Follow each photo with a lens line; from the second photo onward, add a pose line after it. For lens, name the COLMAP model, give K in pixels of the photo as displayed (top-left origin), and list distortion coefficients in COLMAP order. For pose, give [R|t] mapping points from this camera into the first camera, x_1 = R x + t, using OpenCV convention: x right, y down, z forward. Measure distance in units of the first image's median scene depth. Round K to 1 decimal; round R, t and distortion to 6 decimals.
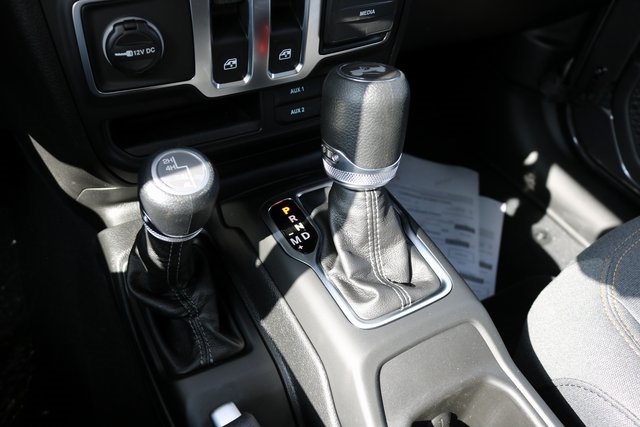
lens RADIAL K [[575.2, 0, 319.4], [0, 575.2, 221.1], [0, 0, 1]] dist [-0.146642, 0.191694]
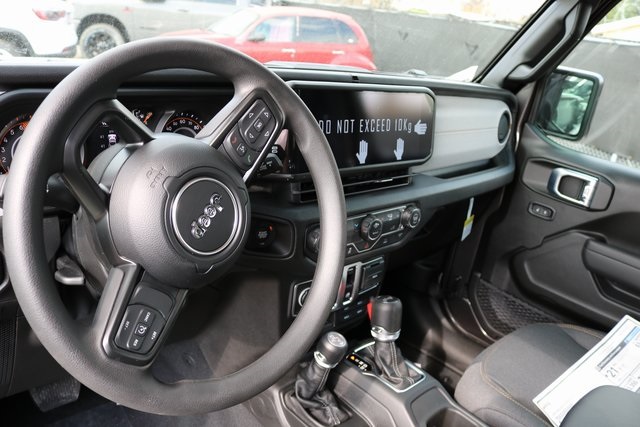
lens RADIAL K [[575.2, 0, 319.4], [0, 575.2, 221.1], [0, 0, 1]] dist [-0.146642, 0.191694]
pose [[0.970640, -0.073035, 0.229182, -0.670314], [0.150752, 0.927157, -0.343008, 0.237955], [-0.187437, 0.367487, 0.910945, -1.300354]]
